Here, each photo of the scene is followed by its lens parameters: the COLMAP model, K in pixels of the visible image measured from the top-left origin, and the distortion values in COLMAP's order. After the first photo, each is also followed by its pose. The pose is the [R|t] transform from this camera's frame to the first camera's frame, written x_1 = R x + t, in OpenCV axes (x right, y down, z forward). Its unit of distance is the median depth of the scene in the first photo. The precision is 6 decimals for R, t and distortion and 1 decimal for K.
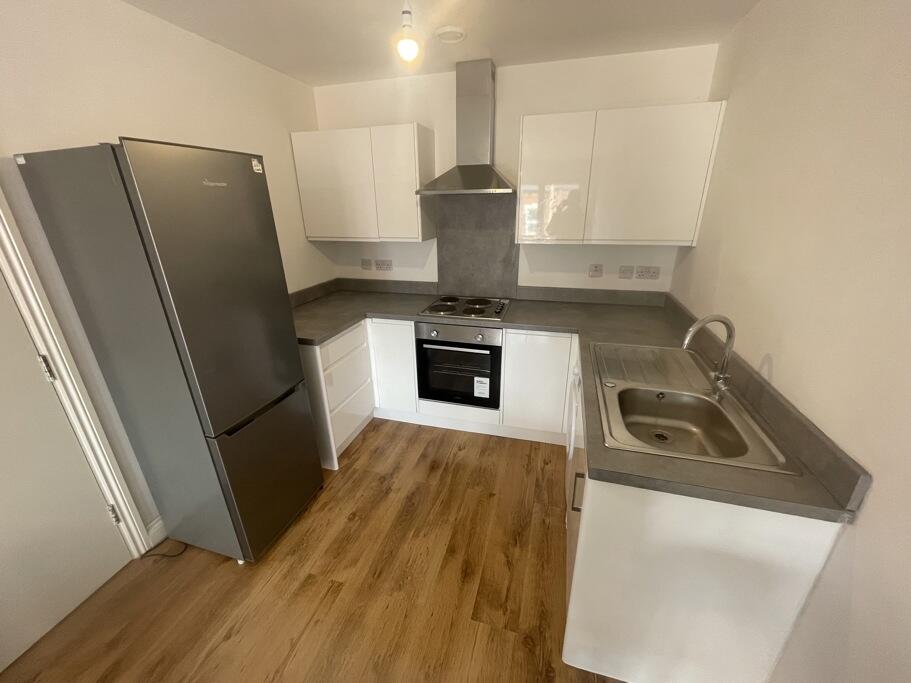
lens RADIAL K [[371.9, 0, 459.3], [0, 371.9, 339.0], [0, 0, 1]] dist [-0.010544, -0.000130]
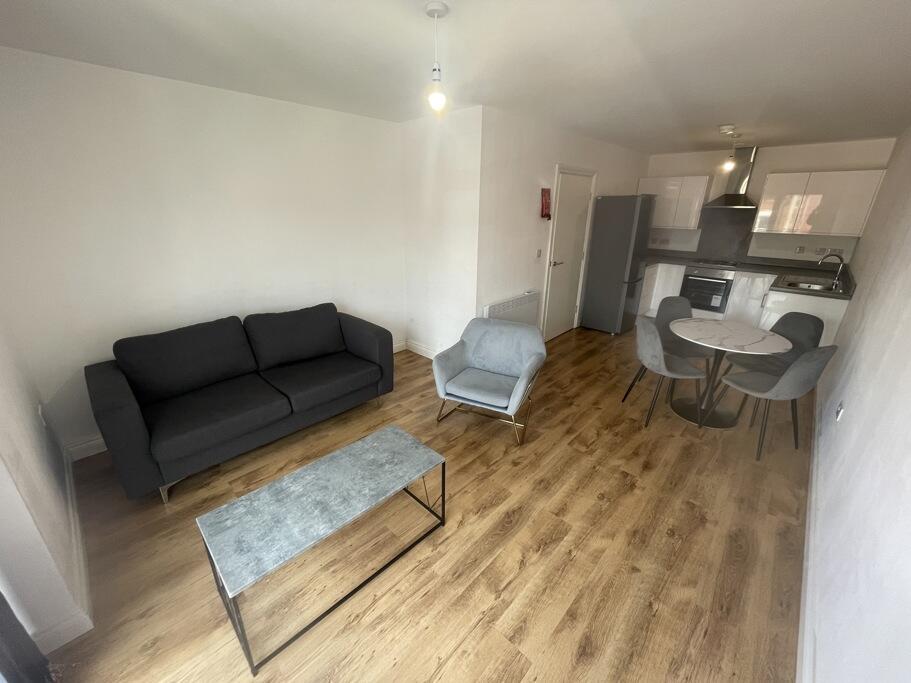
lens RADIAL K [[371.9, 0, 452.4], [0, 371.9, 339.5], [0, 0, 1]] dist [-0.010544, -0.000130]
pose [[0.873625, 0.177005, -0.453264, -0.250535], [-0.181848, 0.982763, 0.033284, 0.535826], [0.451342, 0.053347, 0.890755, -1.464568]]
